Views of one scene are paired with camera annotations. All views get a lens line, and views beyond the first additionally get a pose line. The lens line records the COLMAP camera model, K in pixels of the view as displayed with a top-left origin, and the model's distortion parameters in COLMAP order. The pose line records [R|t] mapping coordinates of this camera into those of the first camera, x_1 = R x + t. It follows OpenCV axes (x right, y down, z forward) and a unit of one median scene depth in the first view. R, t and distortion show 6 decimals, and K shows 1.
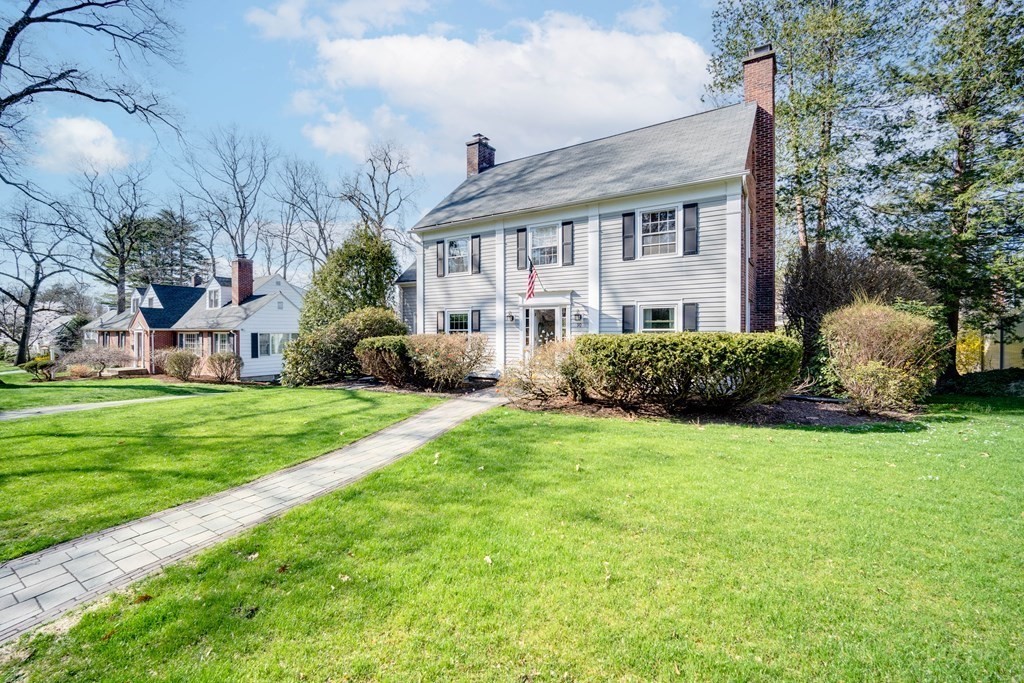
lens RADIAL K [[450.7, 0, 517.5], [0, 450.7, 348.7], [0, 0, 1]] dist [-0.002390, 0.000189]
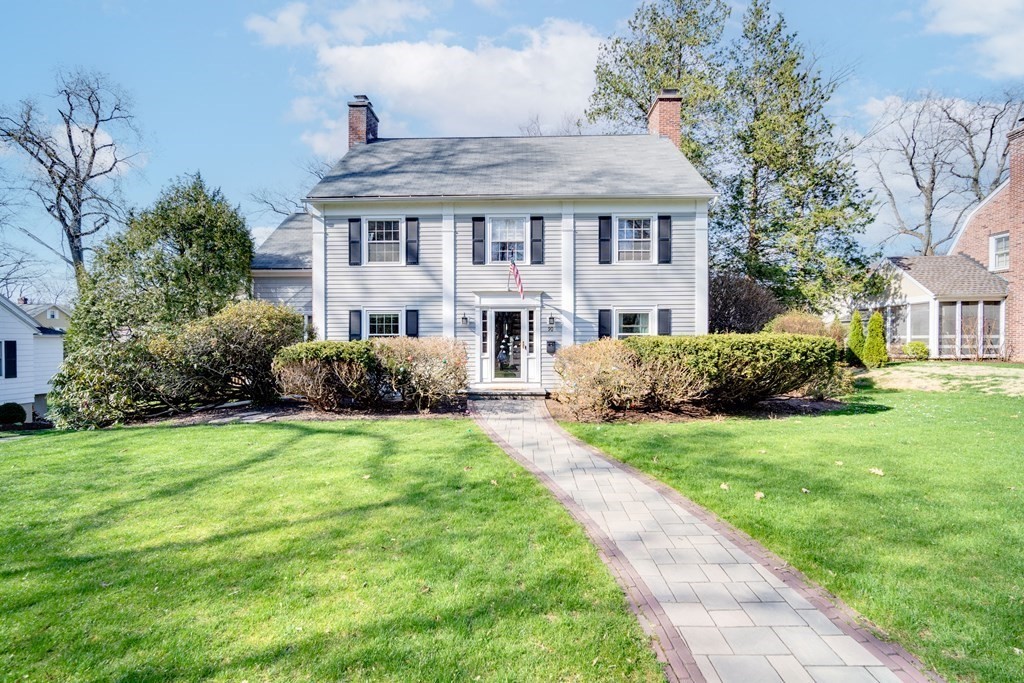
lens RADIAL K [[450.7, 0, 517.5], [0, 450.7, 348.7], [0, 0, 1]] dist [-0.002390, 0.000189]
pose [[0.848813, -0.007892, 0.528634, -0.423265], [0.022879, 0.999500, -0.021814, 0.006477], [-0.528198, 0.030611, 0.848569, 0.258507]]
